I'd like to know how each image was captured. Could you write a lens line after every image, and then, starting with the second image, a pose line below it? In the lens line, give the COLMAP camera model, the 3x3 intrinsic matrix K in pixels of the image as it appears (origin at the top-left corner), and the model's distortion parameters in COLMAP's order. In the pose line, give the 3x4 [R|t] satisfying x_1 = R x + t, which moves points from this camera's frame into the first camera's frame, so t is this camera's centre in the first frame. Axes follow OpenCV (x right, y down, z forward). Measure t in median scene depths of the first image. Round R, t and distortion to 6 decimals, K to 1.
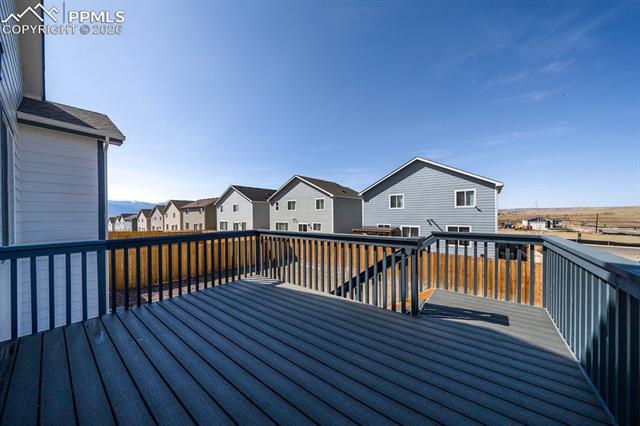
lens RADIAL K [[216.4, 0, 318.0], [0, 216.4, 216.8], [0, 0, 1]] dist [-0.007840, -0.000183]
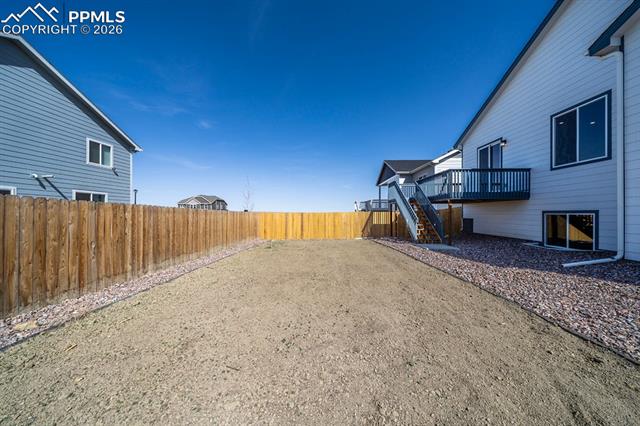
lens RADIAL K [[216.4, 0, 320.7], [0, 216.4, 214.3], [0, 0, 1]] dist [-0.007840, -0.000183]
pose [[-0.600732, 0.009580, 0.799393, -0.339609], [0.017249, 0.999851, 0.000981, 0.134379], [-0.799264, 0.014378, -0.600808, 0.909638]]
